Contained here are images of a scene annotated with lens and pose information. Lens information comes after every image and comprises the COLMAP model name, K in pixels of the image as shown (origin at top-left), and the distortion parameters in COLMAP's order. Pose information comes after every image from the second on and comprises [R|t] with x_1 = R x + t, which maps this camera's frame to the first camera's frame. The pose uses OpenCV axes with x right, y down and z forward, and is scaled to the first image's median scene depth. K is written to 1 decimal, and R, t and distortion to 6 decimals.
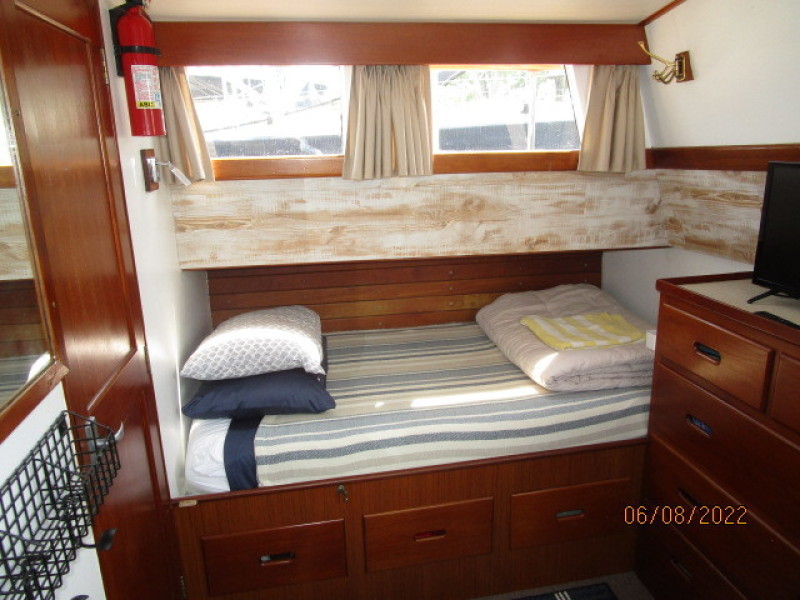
lens RADIAL K [[568.5, 0, 400.0], [0, 568.5, 300.0], [0, 0, 1]] dist [-0.020384, -0.003473]
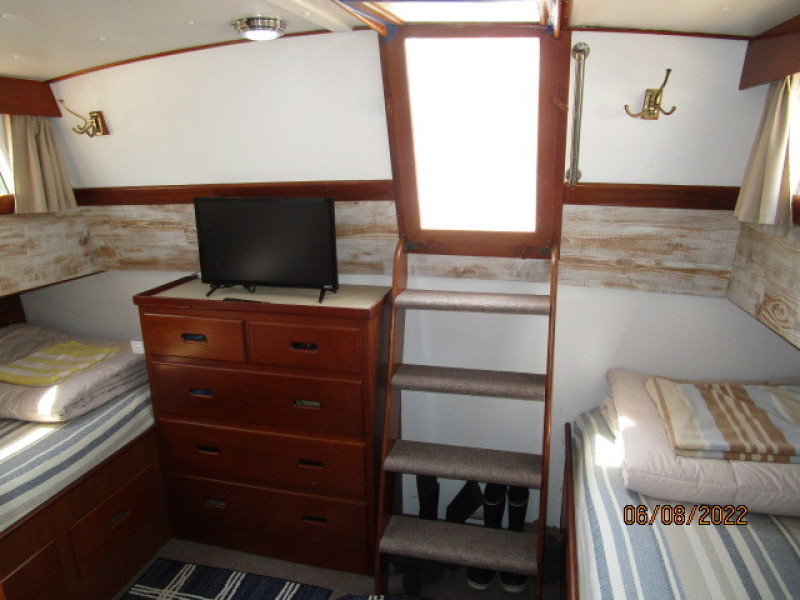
lens RADIAL K [[568.5, 0, 400.0], [0, 568.5, 300.0], [0, 0, 1]] dist [-0.020384, -0.003473]
pose [[0.420013, -0.209014, 0.883121, -0.343428], [0.243101, 0.963465, 0.112411, -0.022236], [-0.874352, 0.167474, 0.455479, -0.054901]]
